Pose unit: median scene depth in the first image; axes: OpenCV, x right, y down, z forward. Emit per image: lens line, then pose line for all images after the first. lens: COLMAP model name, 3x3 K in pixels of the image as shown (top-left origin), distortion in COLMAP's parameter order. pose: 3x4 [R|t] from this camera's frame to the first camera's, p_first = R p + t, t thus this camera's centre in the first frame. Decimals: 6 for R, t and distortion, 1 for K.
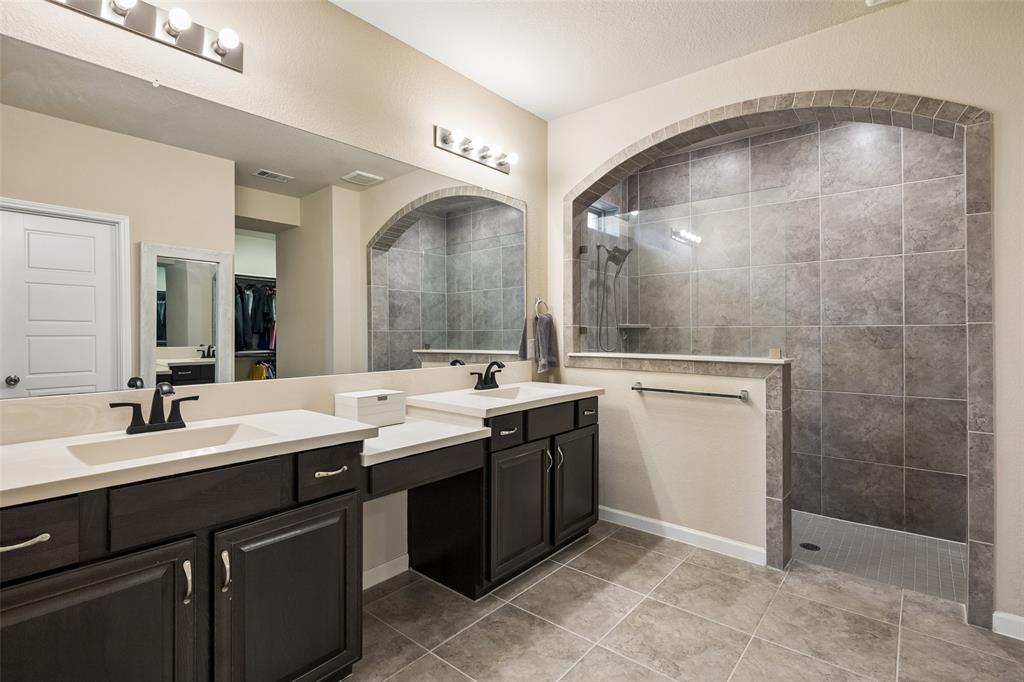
lens RADIAL K [[487.3, 0, 512.0], [0, 487.3, 341.0], [0, 0, 1]] dist [0.041431, -0.000244]
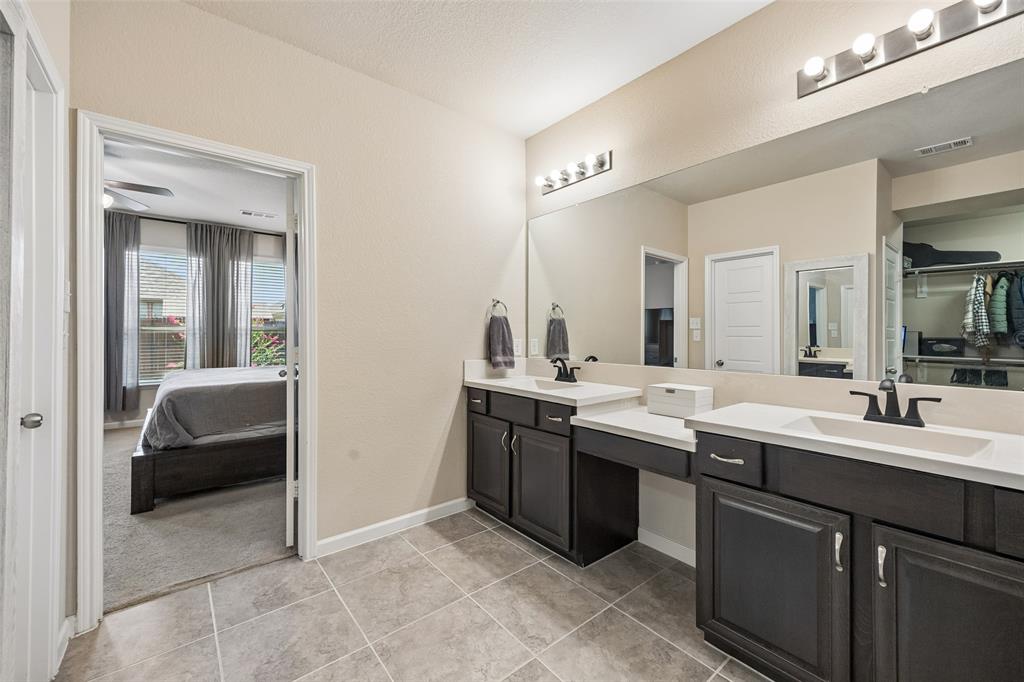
lens RADIAL K [[414.9, 0, 512.0], [0, 414.9, 341.0], [0, 0, 1]] dist [0.000188, 0.000313]
pose [[-0.184937, 0.017325, -0.982598, 0.634066], [-0.013426, 0.999707, 0.020154, -0.009445], [0.982659, 0.016919, -0.184651, 0.720163]]
